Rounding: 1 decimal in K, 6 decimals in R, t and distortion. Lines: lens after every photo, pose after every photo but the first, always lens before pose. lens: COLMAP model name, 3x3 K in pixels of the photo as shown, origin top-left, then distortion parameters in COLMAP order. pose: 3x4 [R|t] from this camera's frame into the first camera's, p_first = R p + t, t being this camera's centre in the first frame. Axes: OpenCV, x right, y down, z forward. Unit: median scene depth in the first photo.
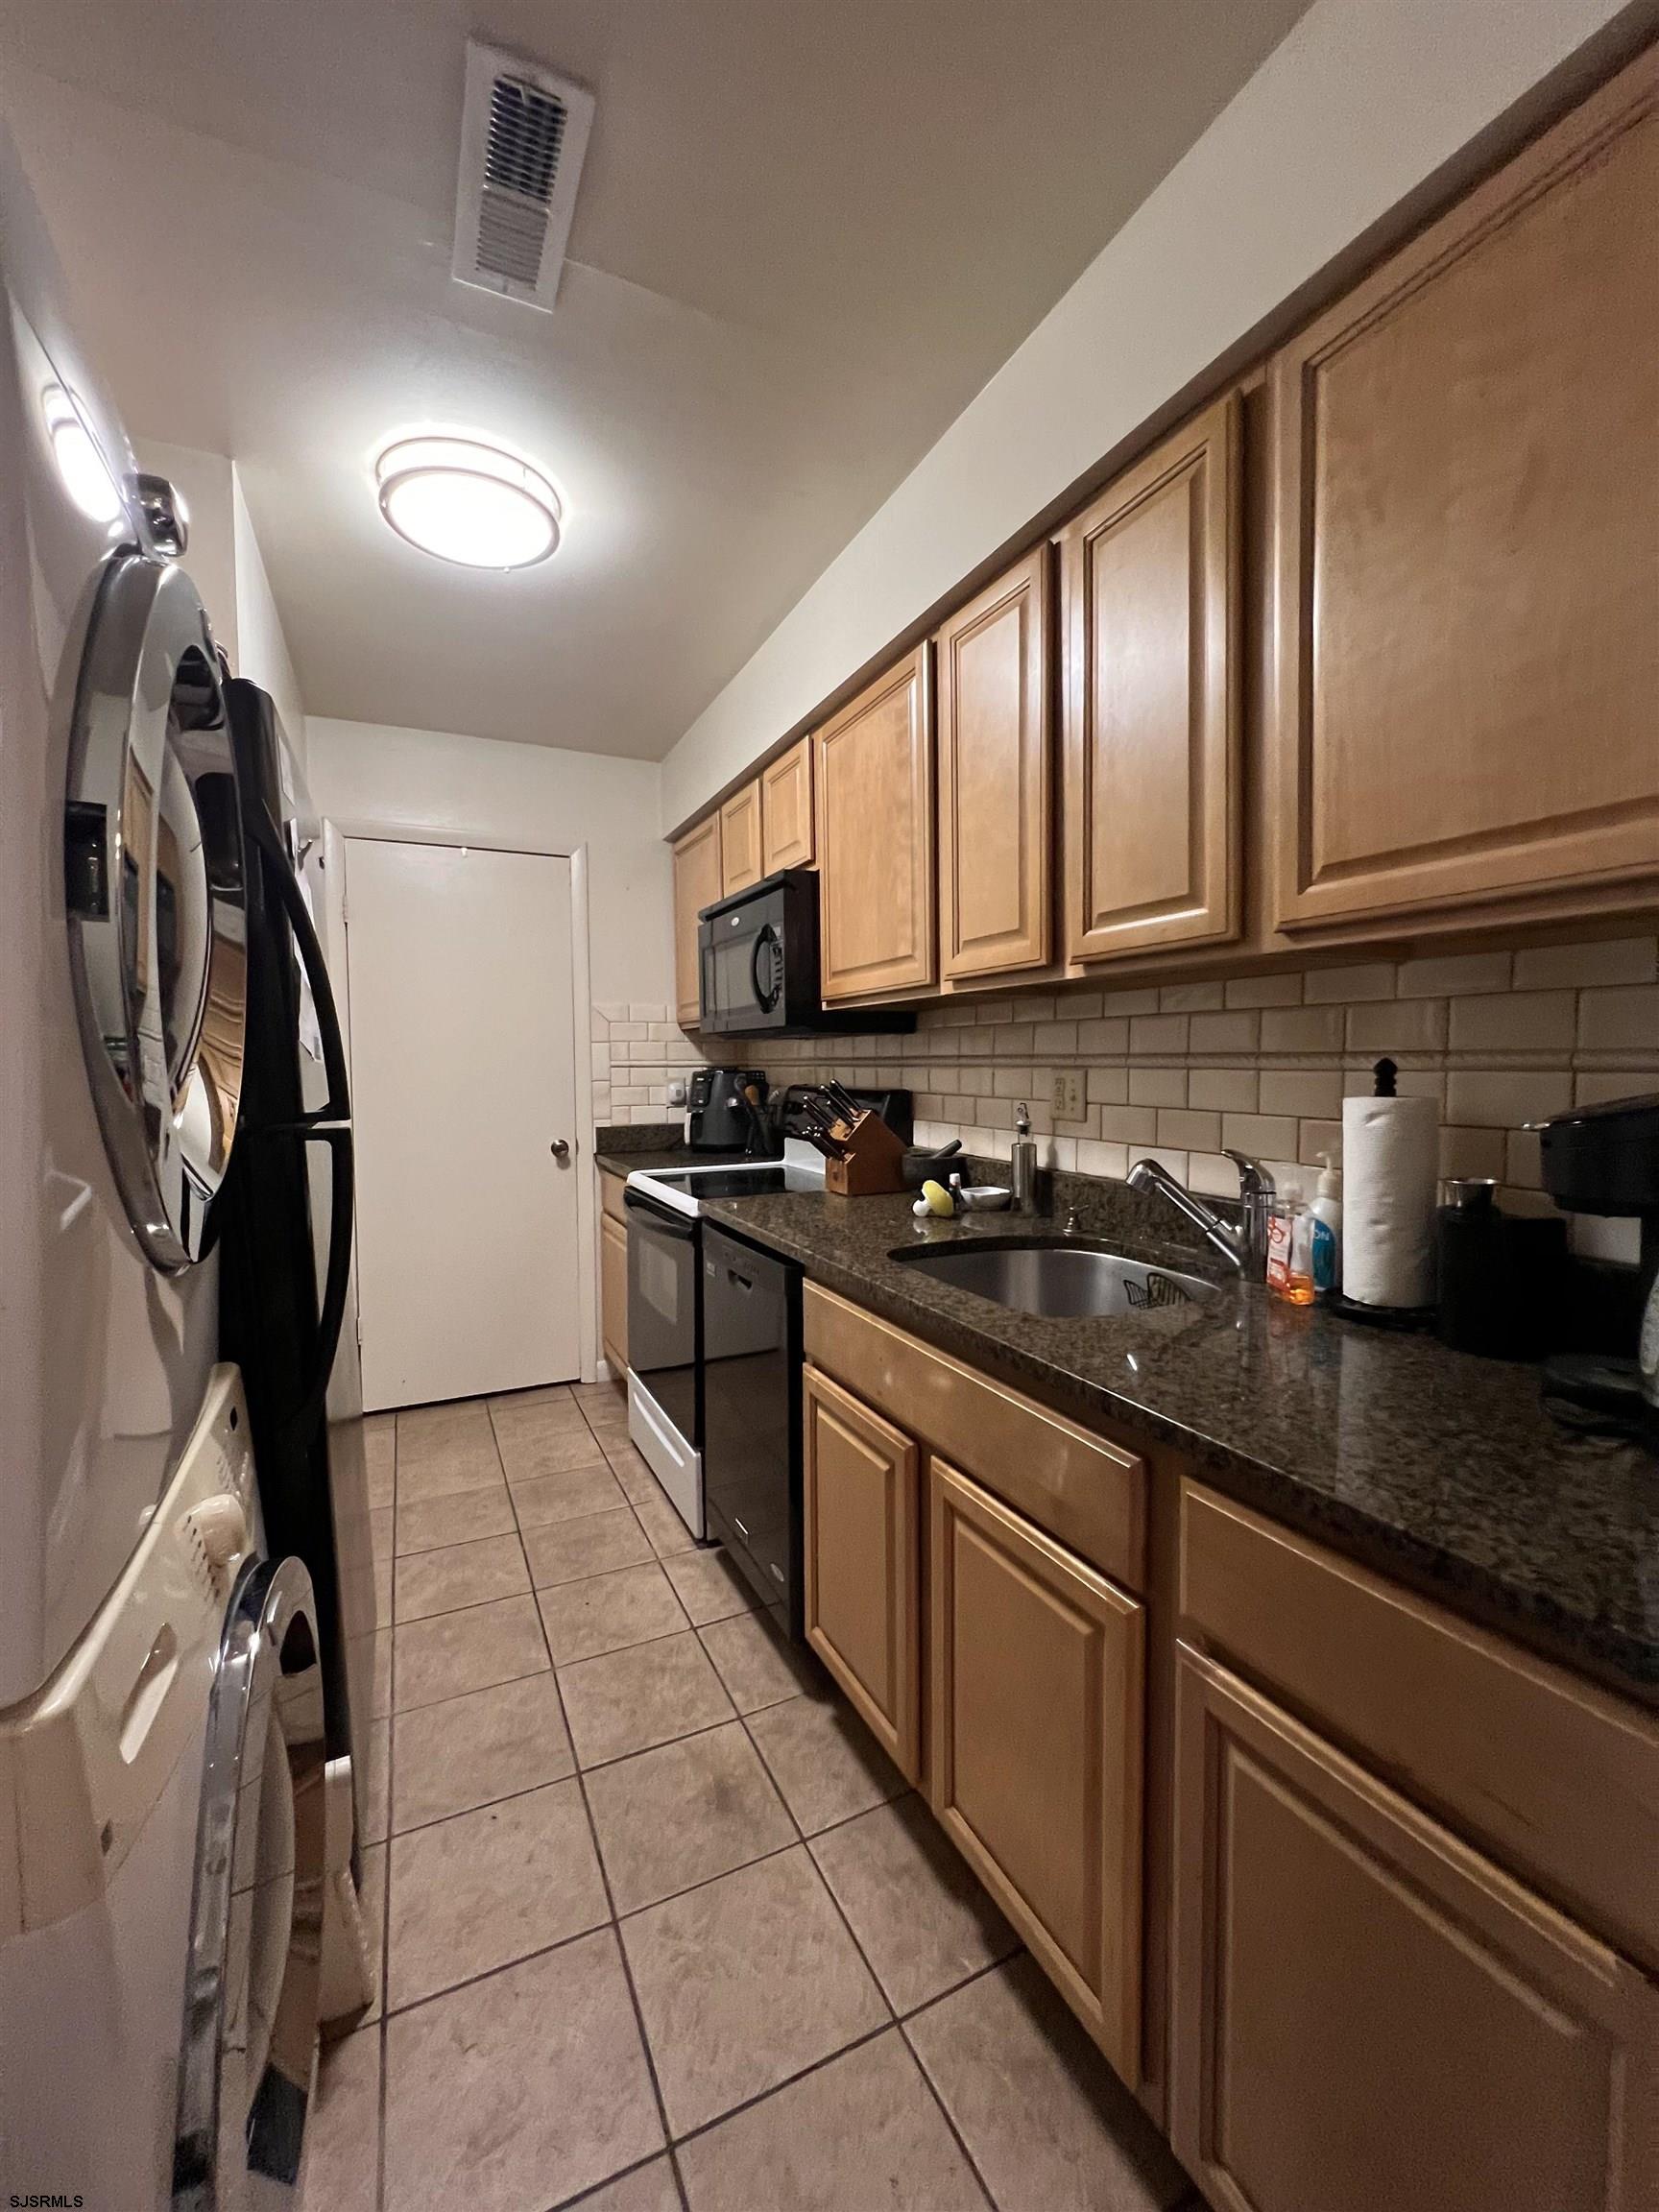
lens RADIAL K [[887.7, 0, 832.3], [0, 887.7, 1100.8], [0, 0, 1]] dist [-0.009699, -0.000717]
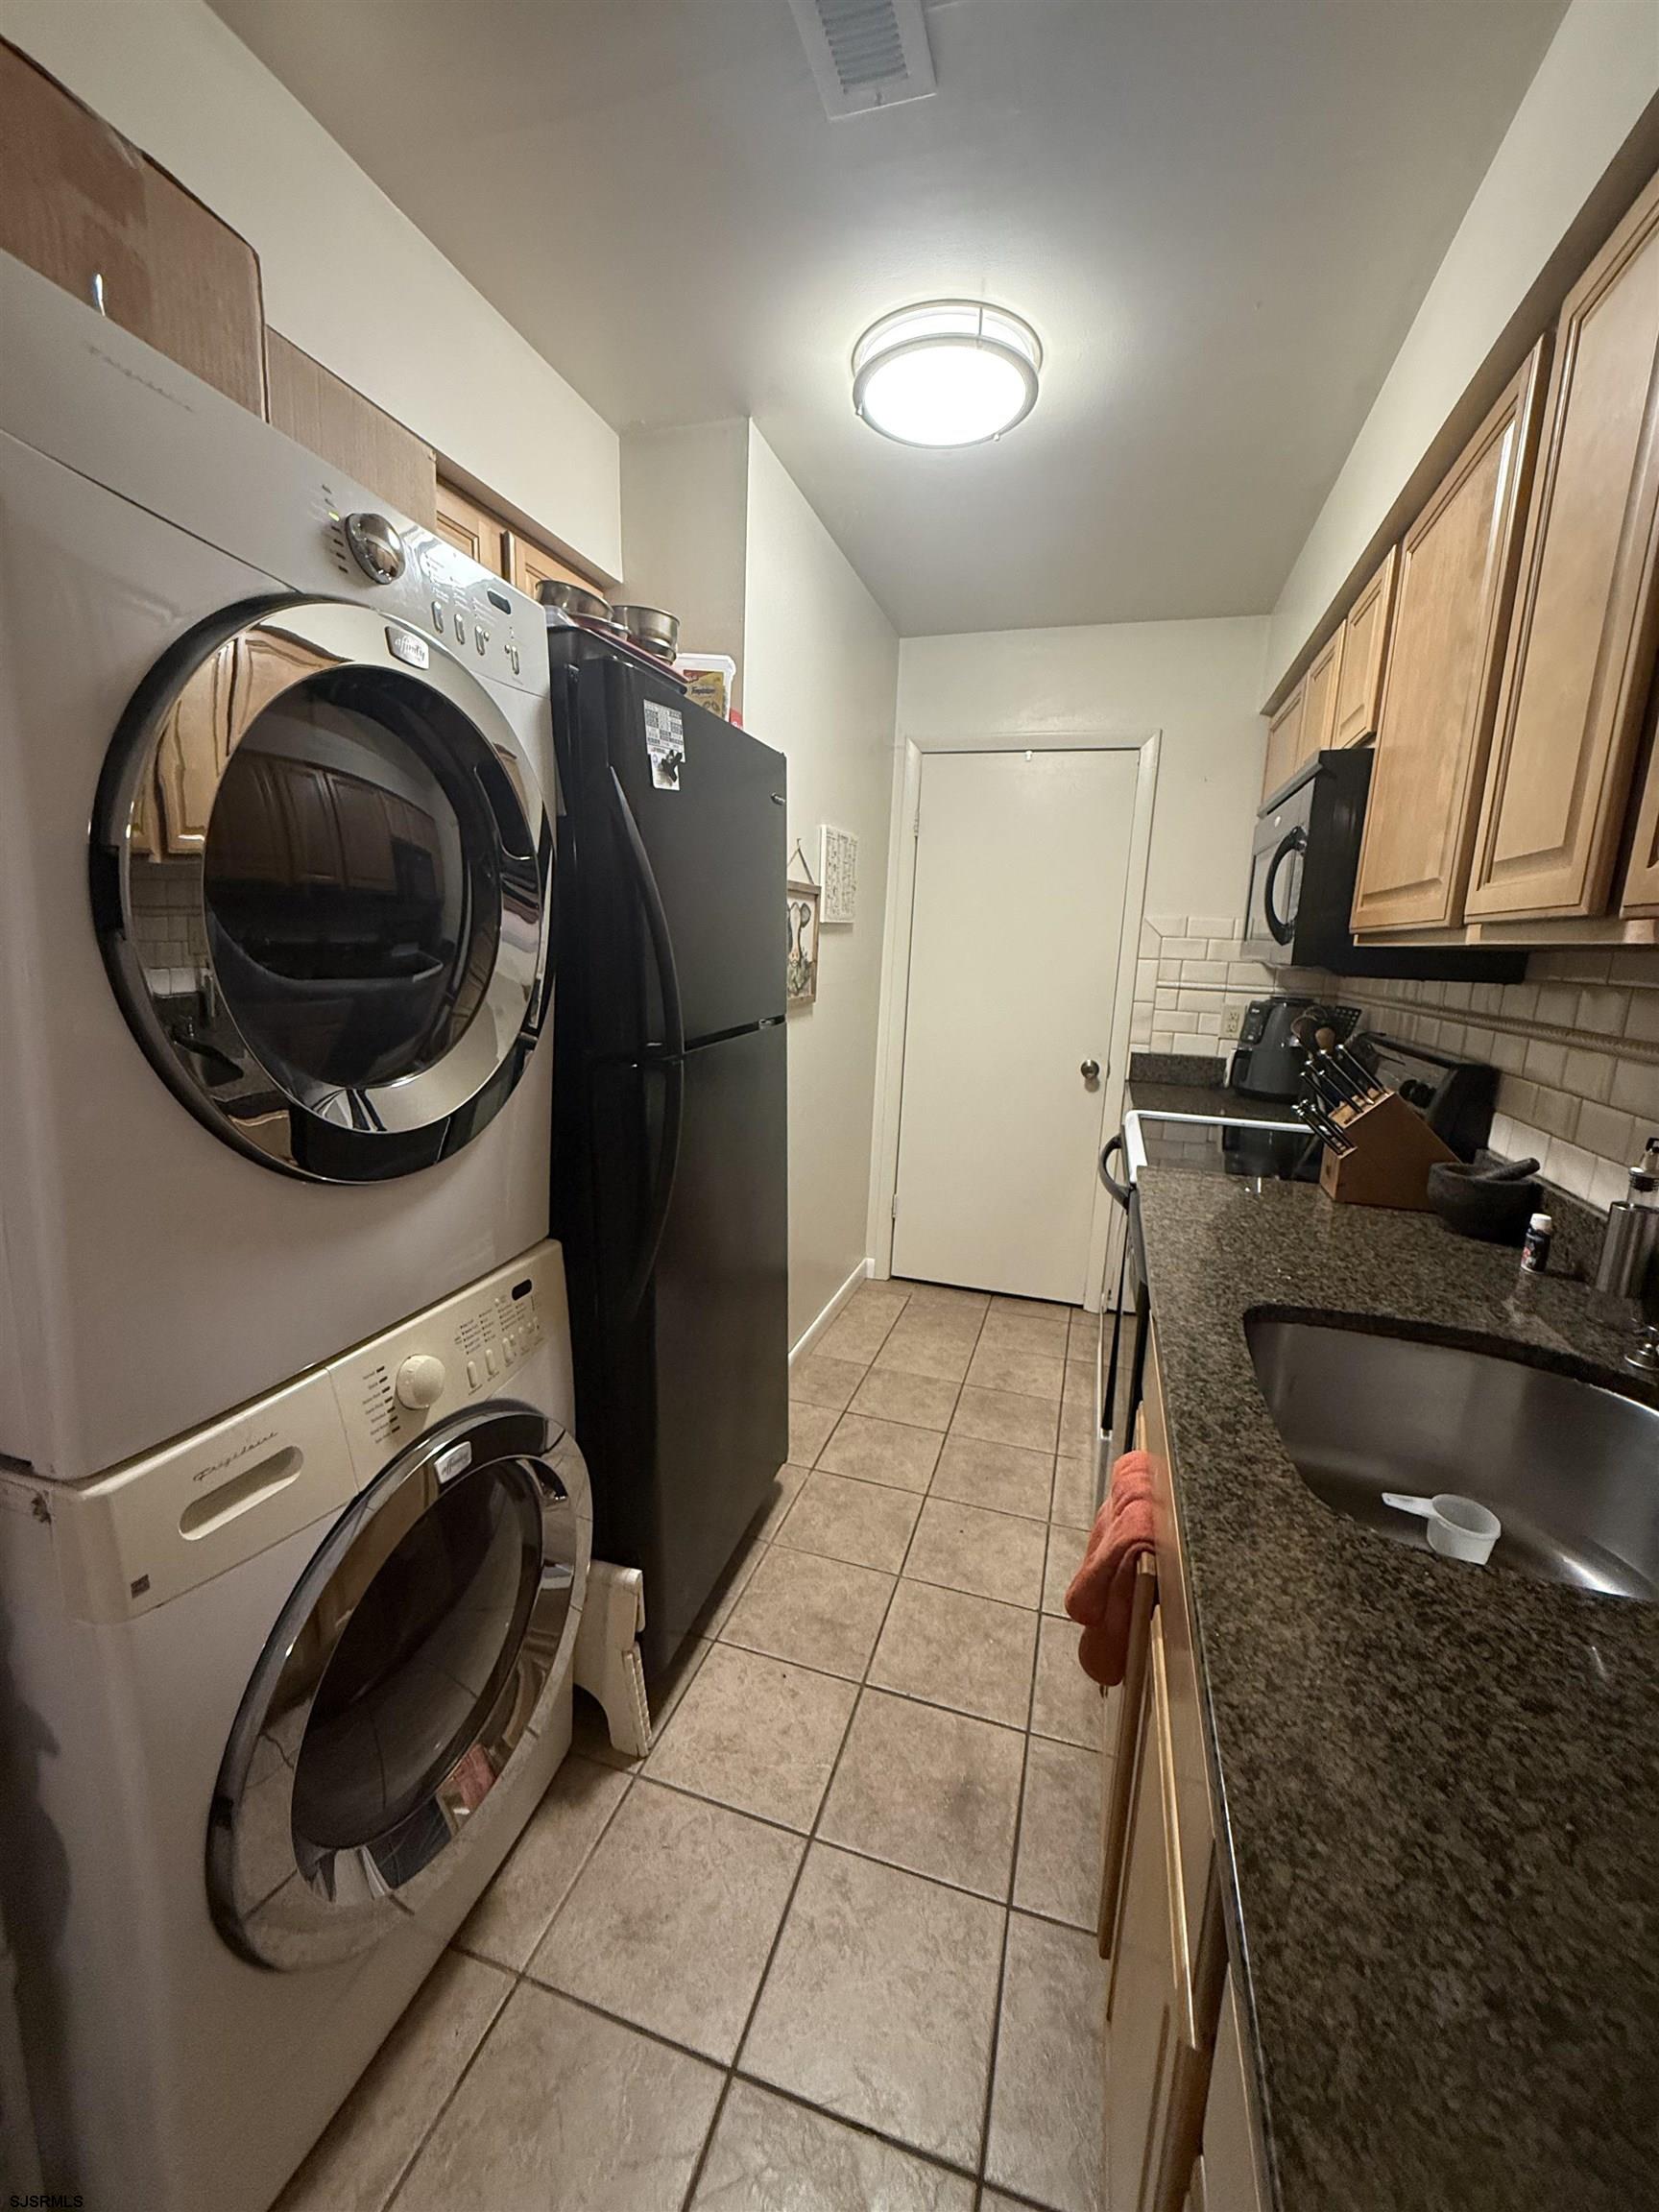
lens RADIAL K [[880.3, 0, 823.3], [0, 880.3, 1100.7], [0, 0, 1]] dist [-0.003850, 0.000399]
pose [[0.725709, 0.161804, -0.668704, 0.229313], [-0.076531, 0.984905, 0.155259, -0.071468], [0.683732, -0.061497, 0.727138, 0.212165]]
